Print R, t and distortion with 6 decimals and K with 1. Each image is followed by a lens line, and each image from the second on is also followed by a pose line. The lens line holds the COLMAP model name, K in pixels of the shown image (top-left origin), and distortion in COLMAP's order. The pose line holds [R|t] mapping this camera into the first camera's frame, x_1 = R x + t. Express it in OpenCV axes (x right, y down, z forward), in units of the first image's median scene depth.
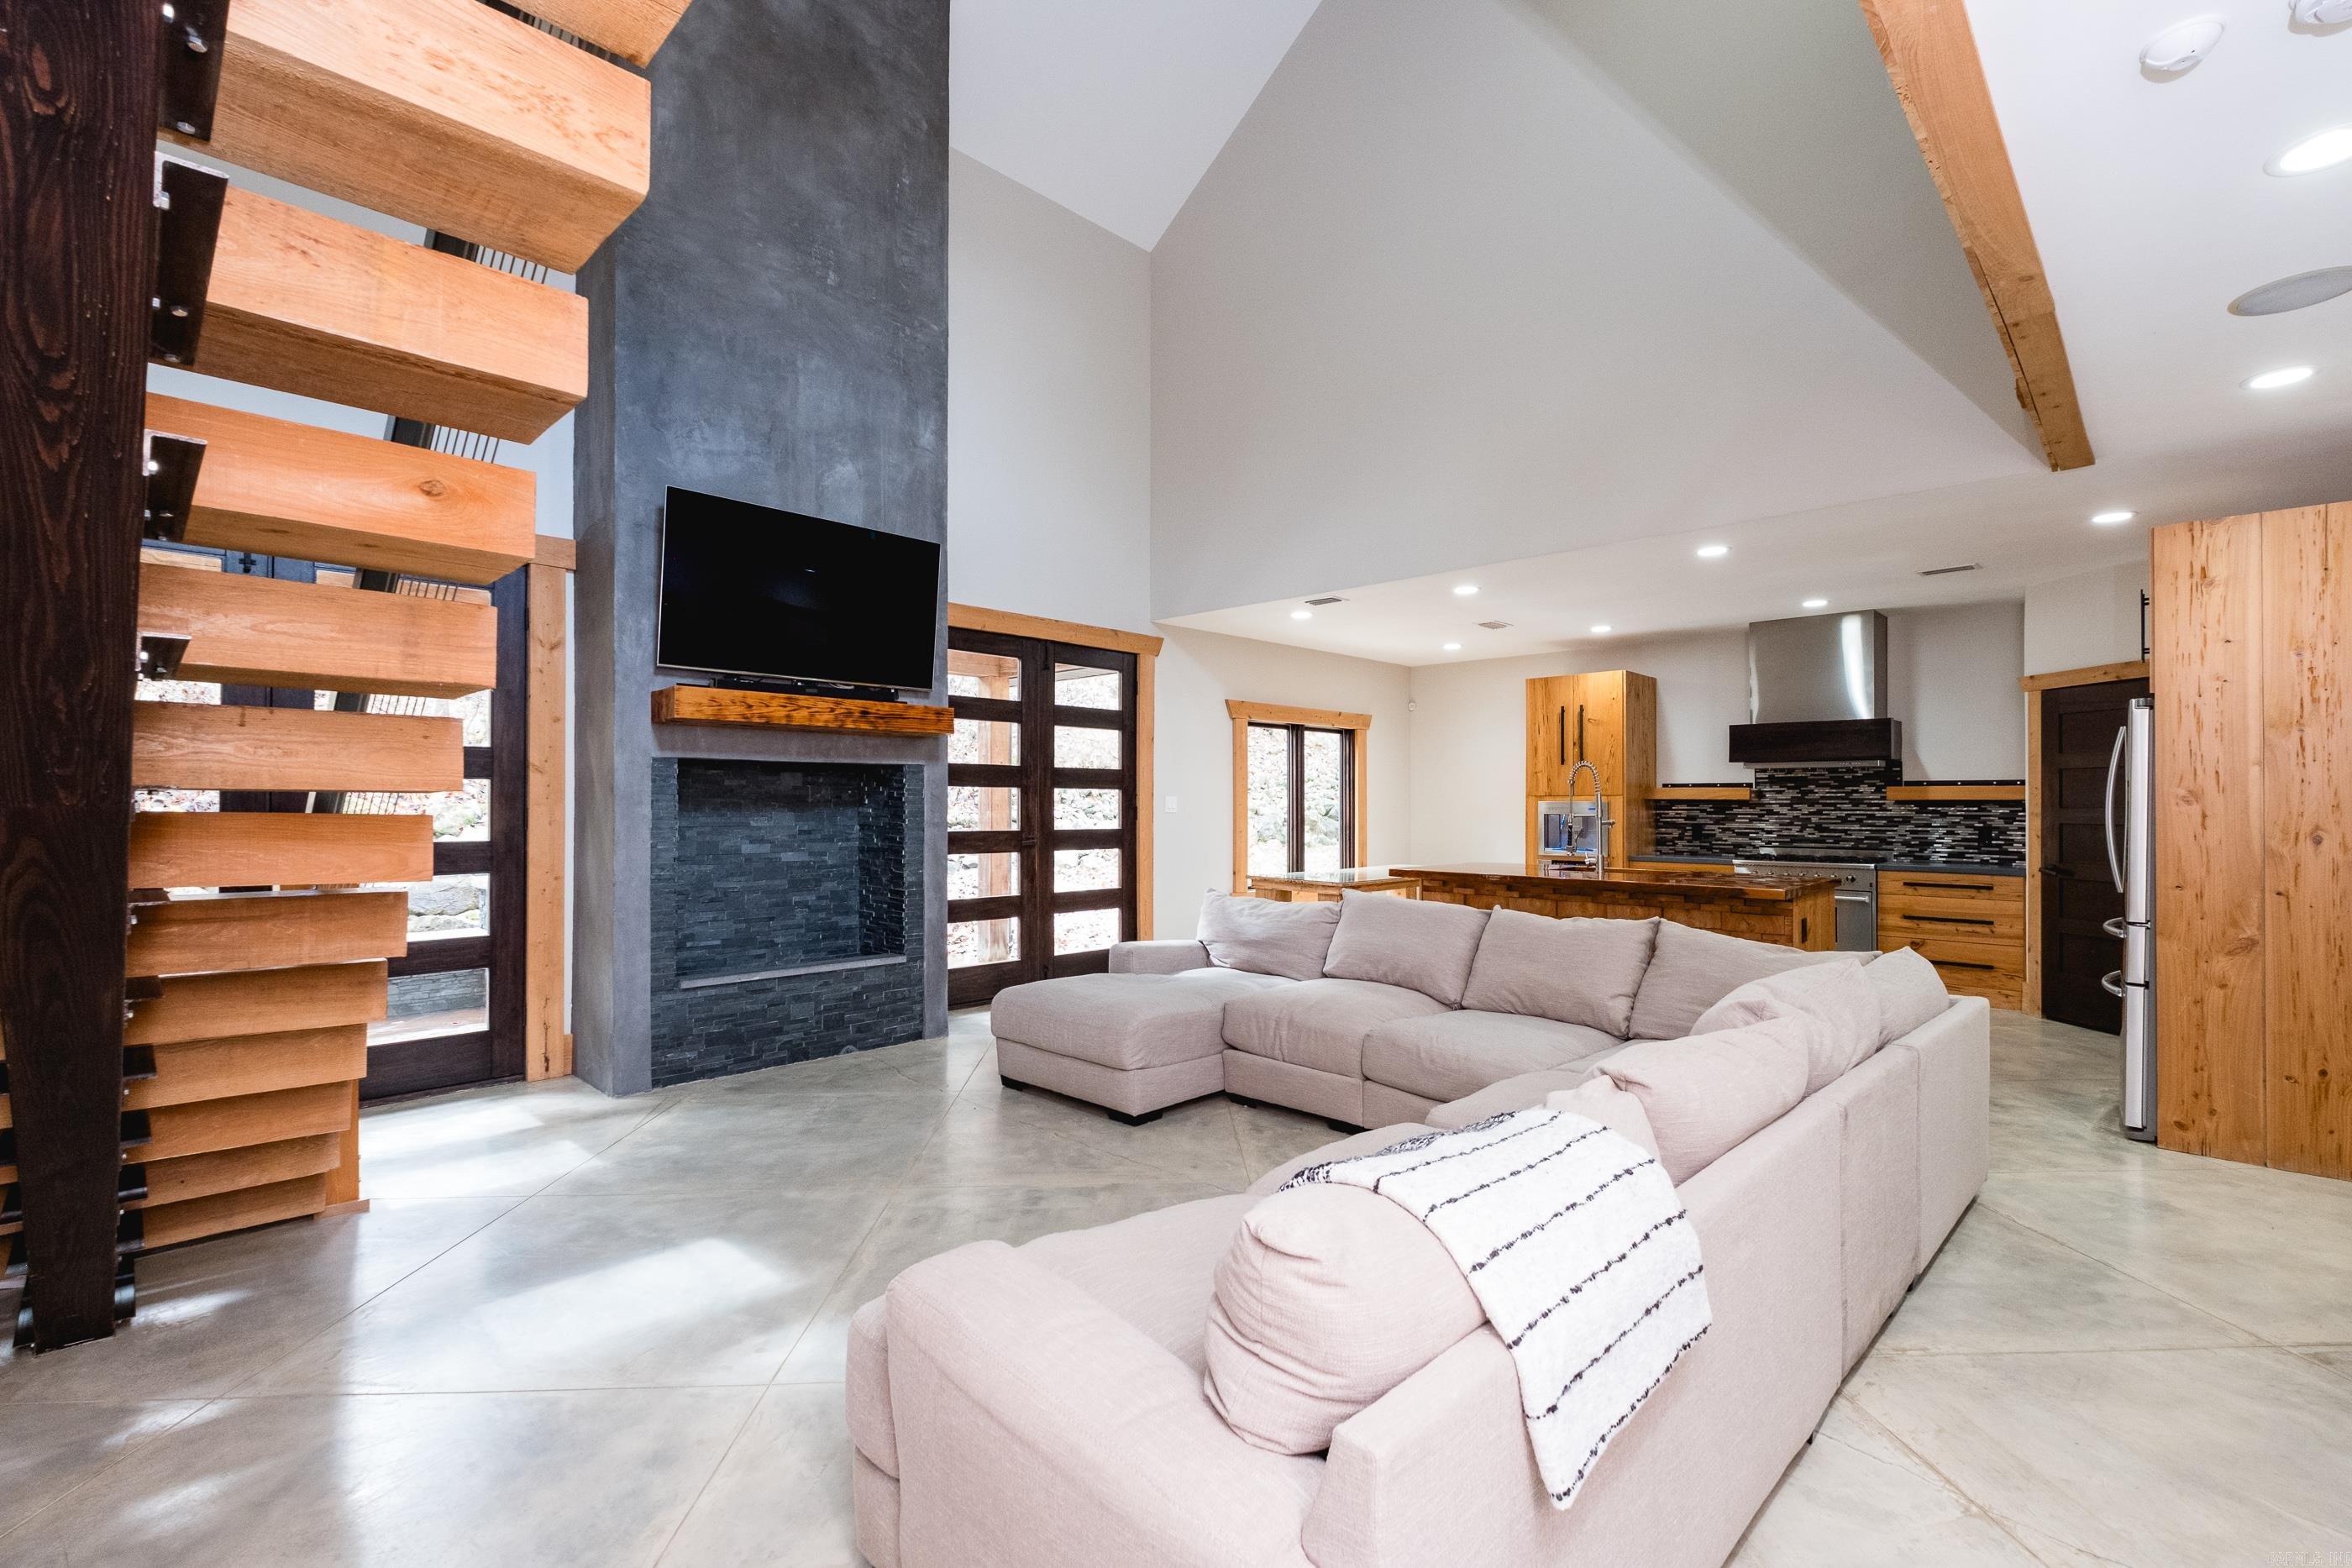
lens RADIAL K [[1041.6, 0, 1197.9], [0, 1041.6, 797.2], [0, 0, 1]] dist [0.003166, -0.000323]
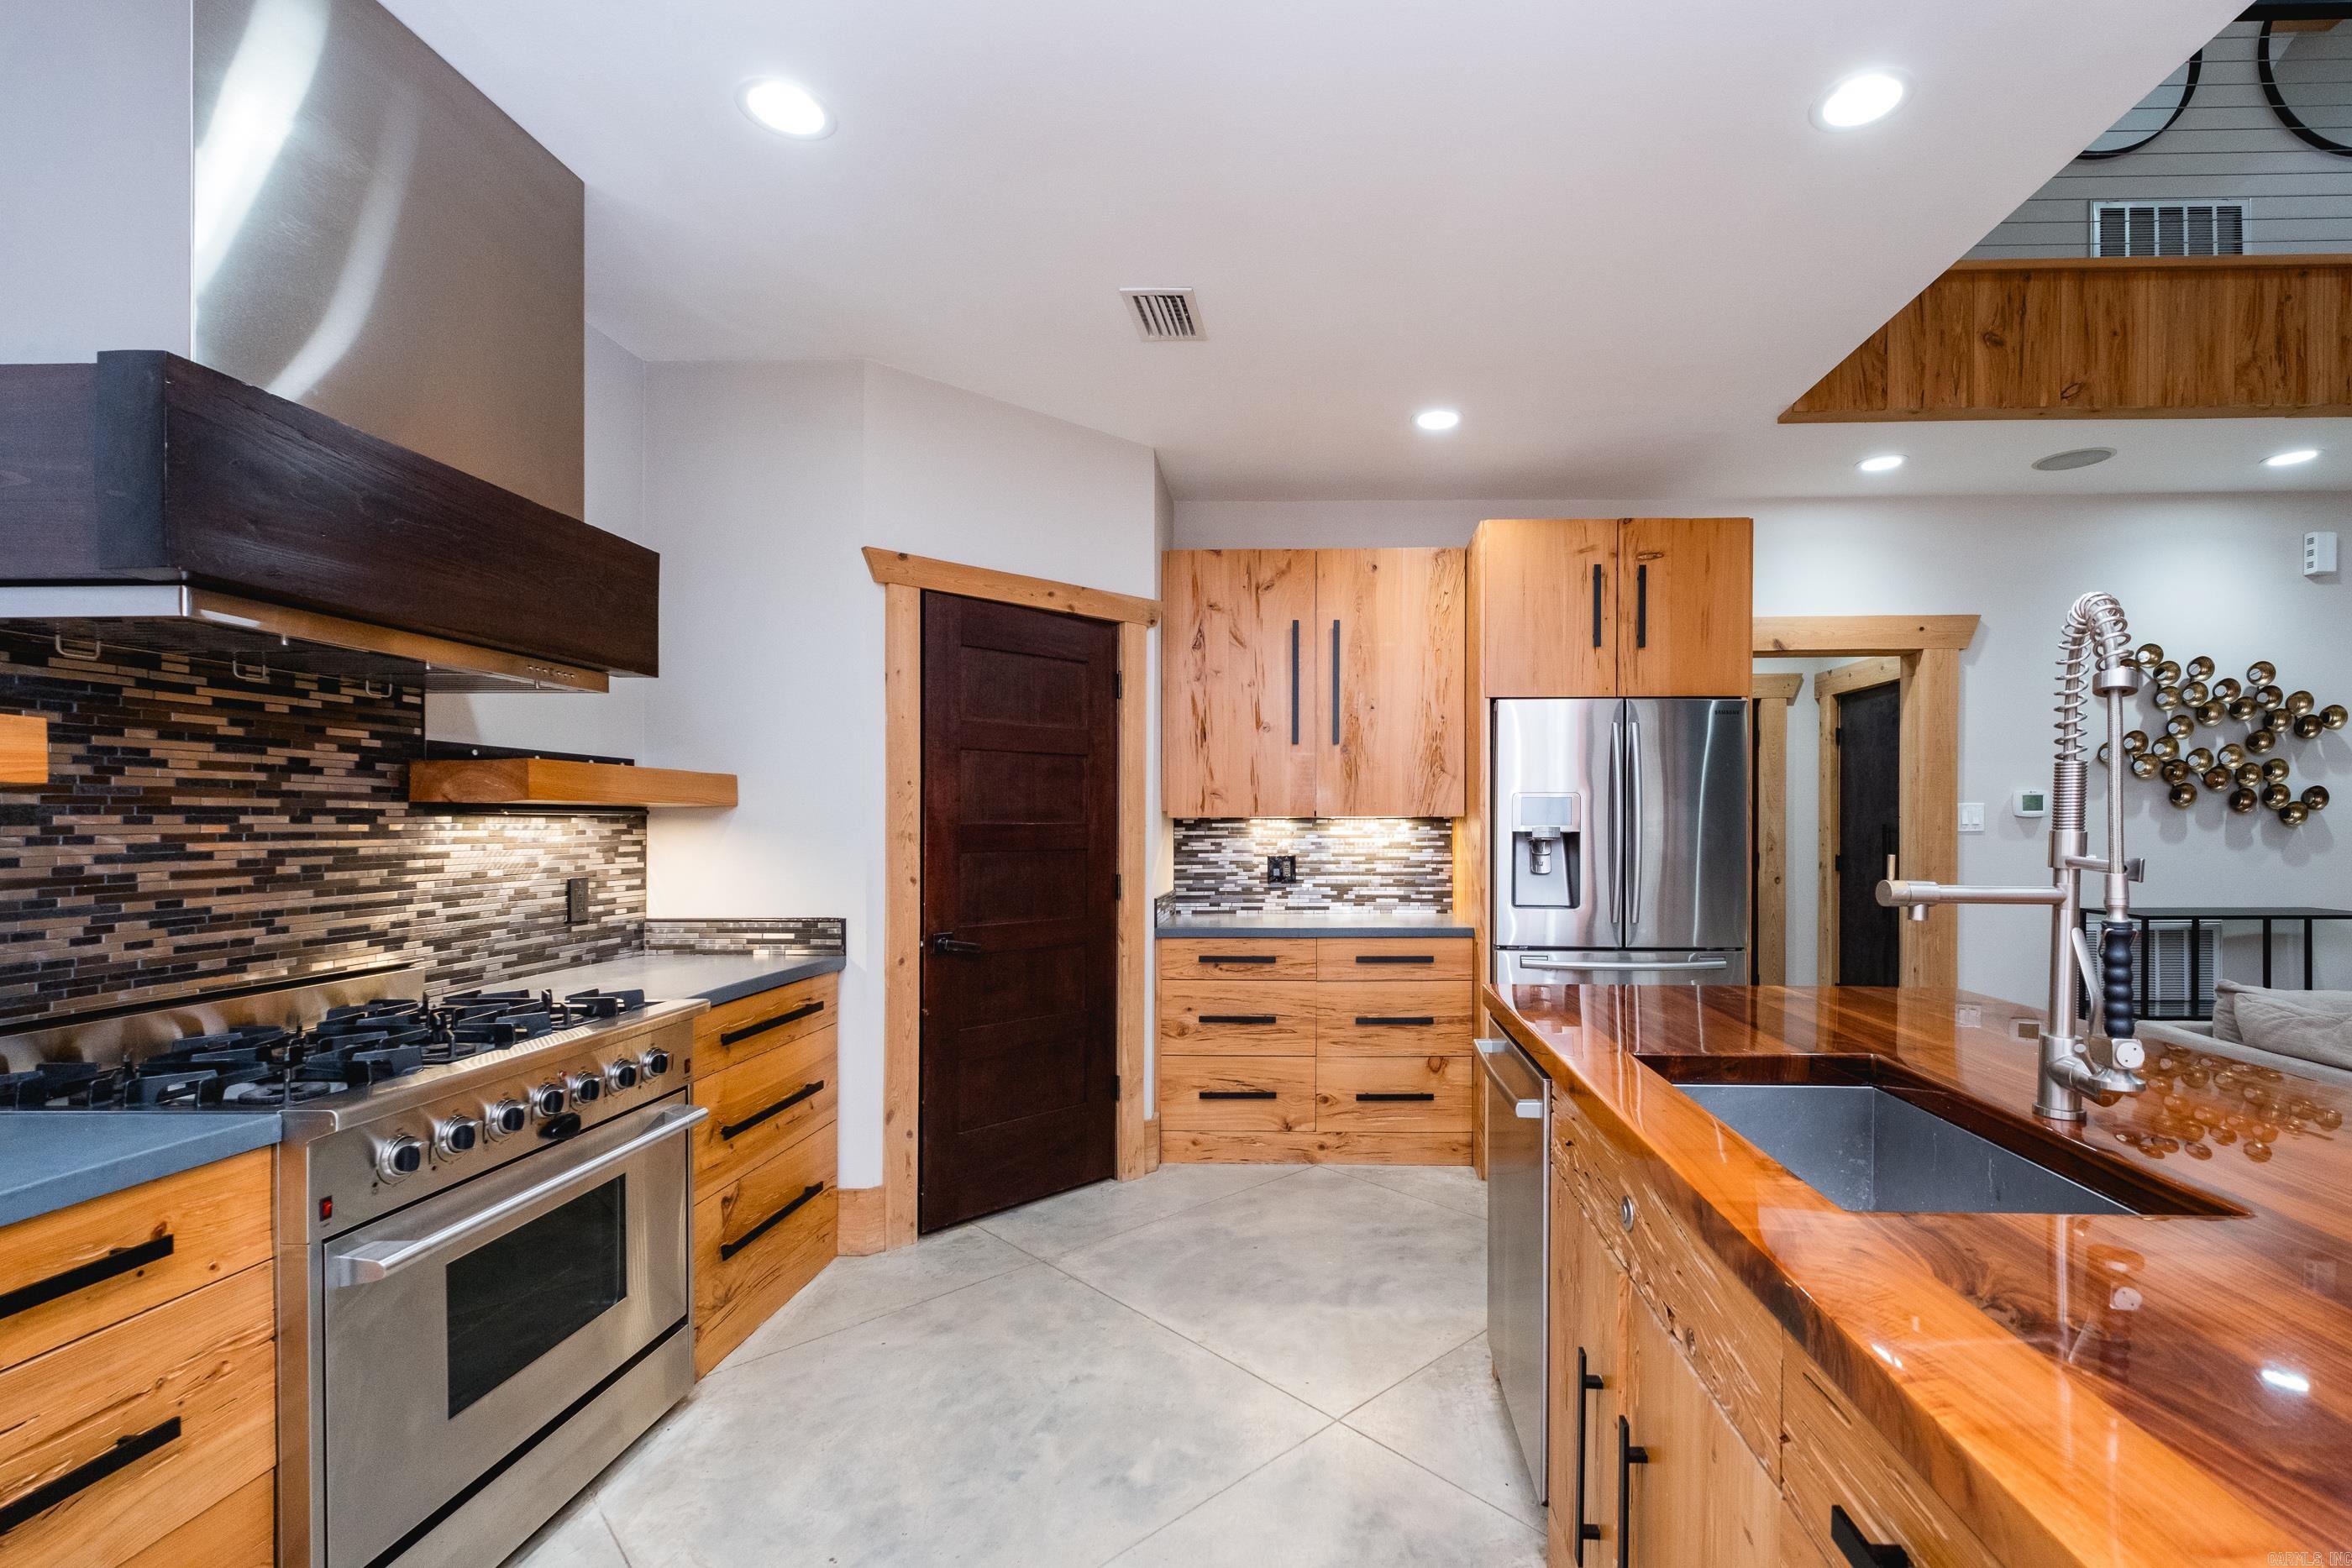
lens RADIAL K [[1041.7, 0, 1292.3], [0, 1041.7, 826.2], [0, 0, 1]] dist [-0.001470, -0.001155]
pose [[-0.678041, -0.004578, 0.735009, 0.359004], [-0.004902, 0.999987, 0.001706, 0.011390], [-0.735007, -0.002446, -0.678055, 1.360063]]
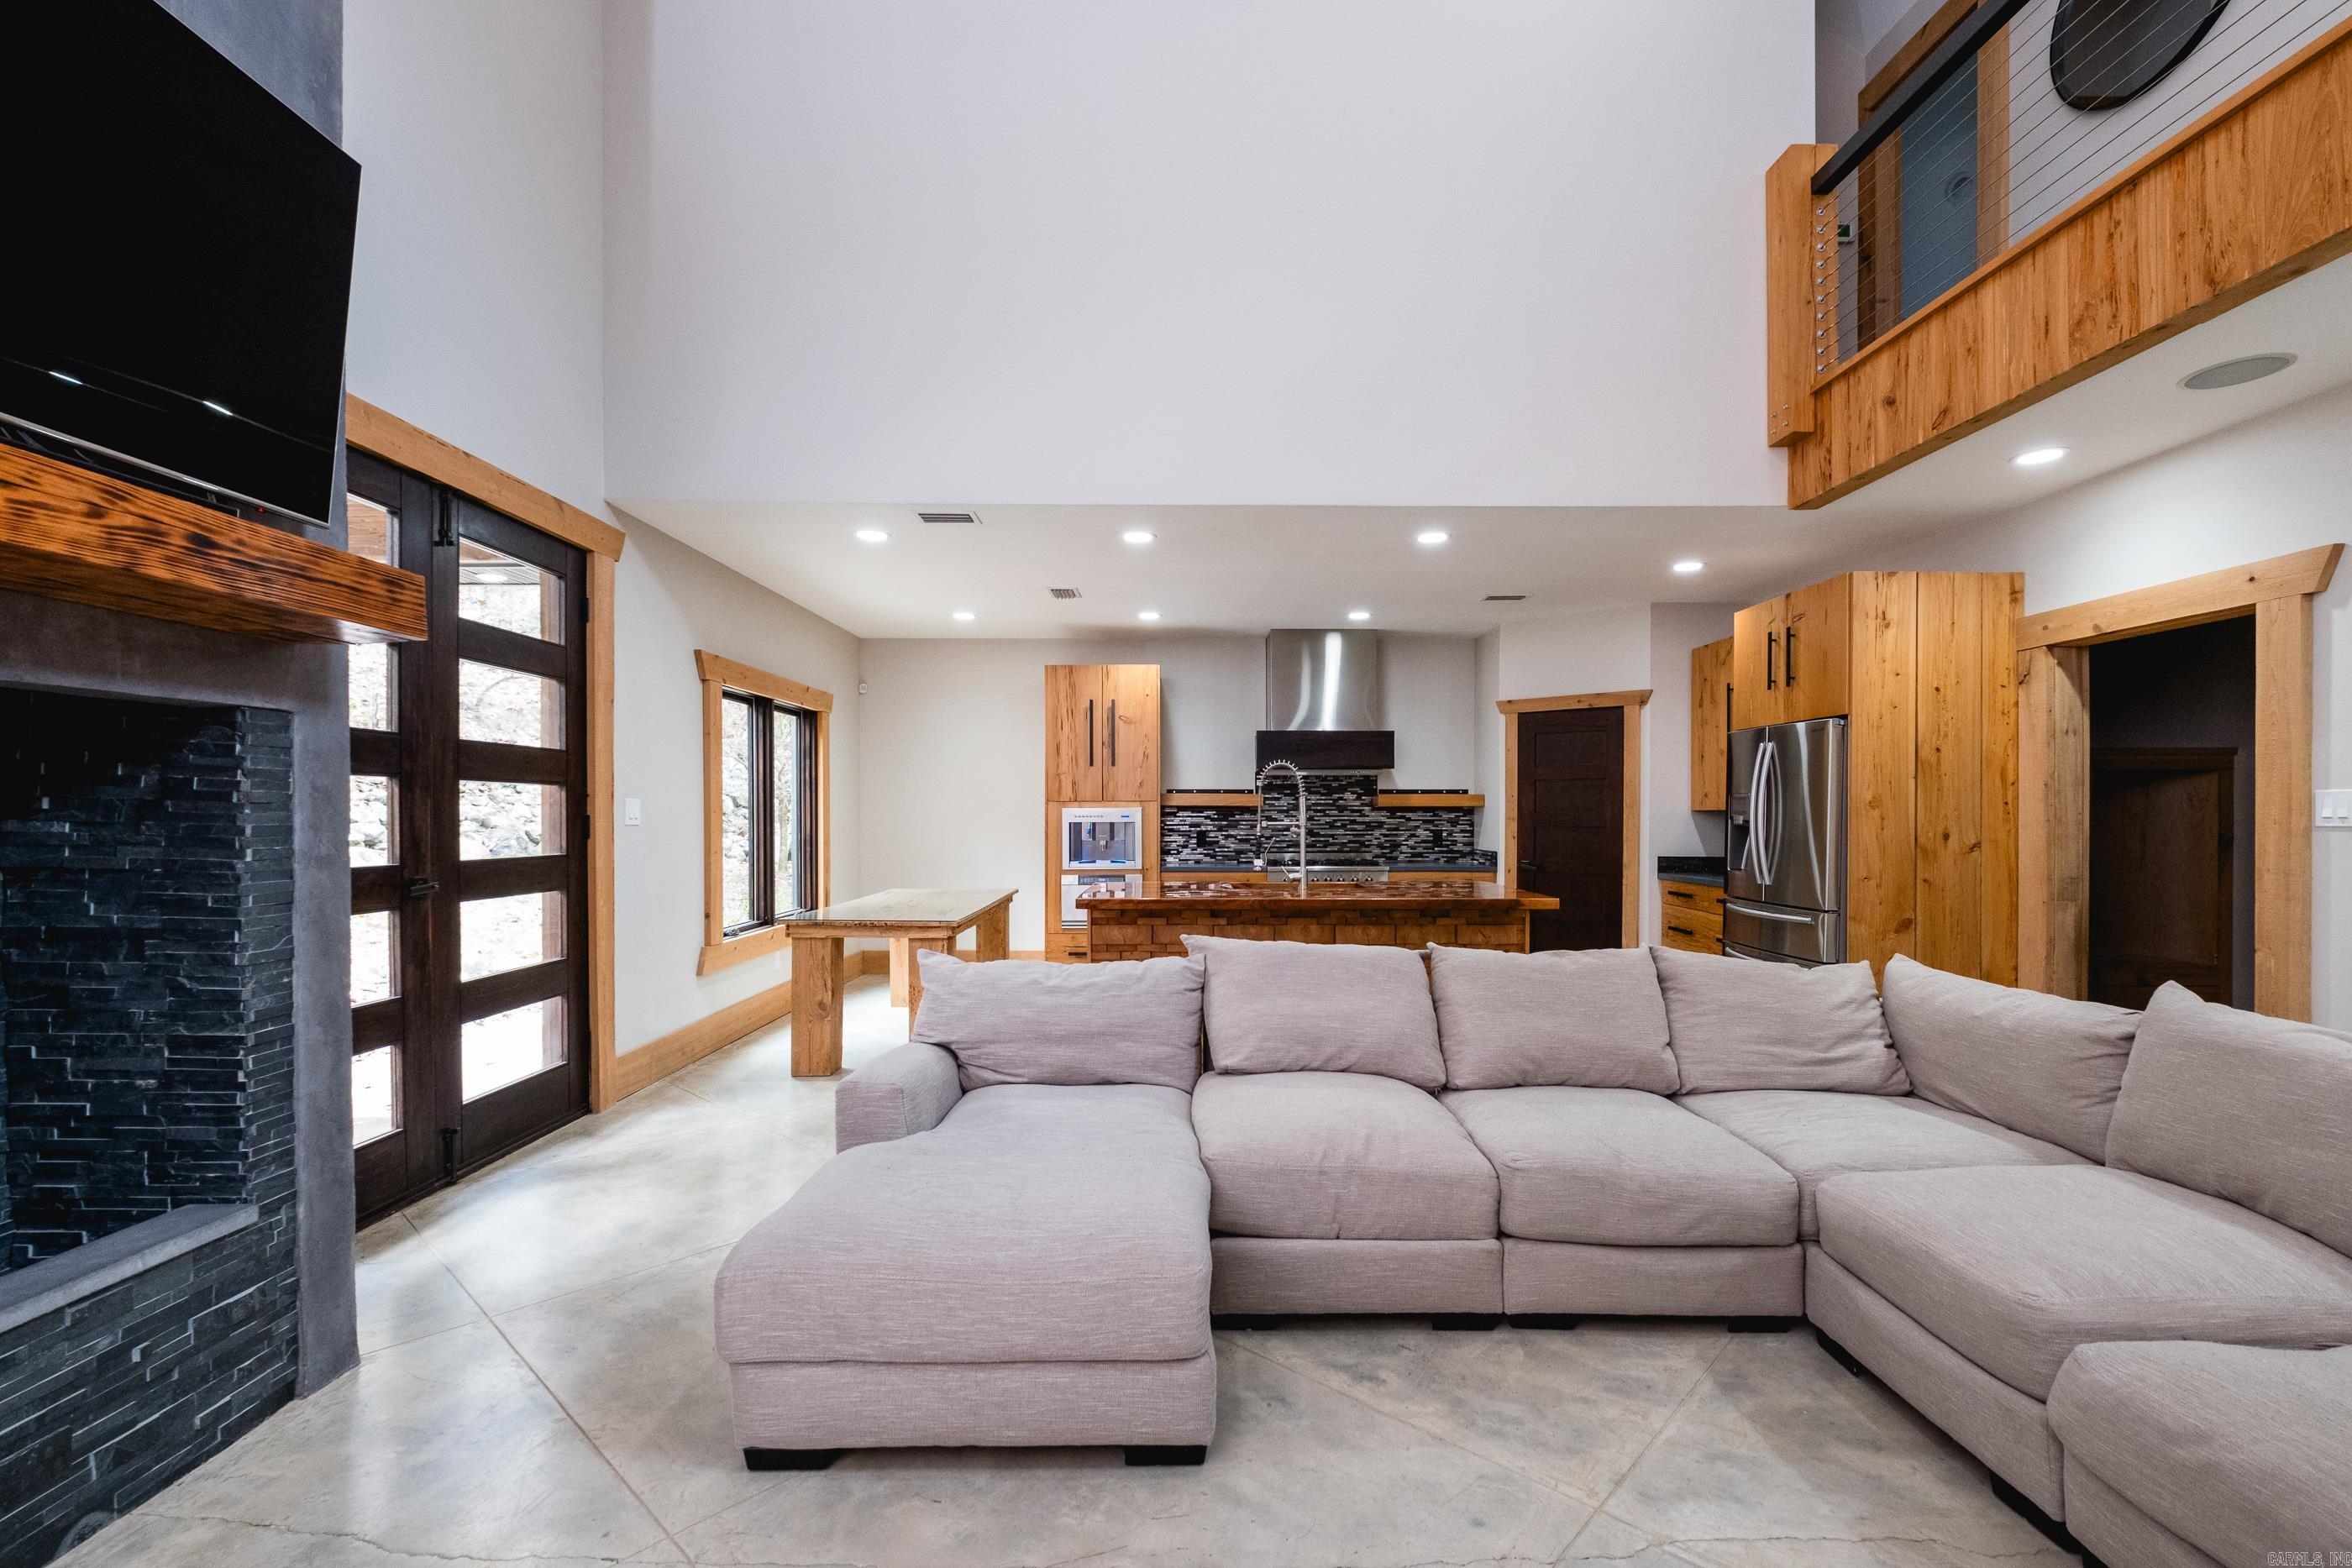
lens RADIAL K [[1021.4, 0, 1191.7], [0, 1021.4, 817.0], [0, 0, 1]] dist [0.008380, -0.006291]
pose [[0.714957, -0.004975, 0.699151, -0.294067], [-0.003088, 0.999942, 0.010273, 0.004233], [-0.699162, -0.009504, 0.714900, 0.486238]]
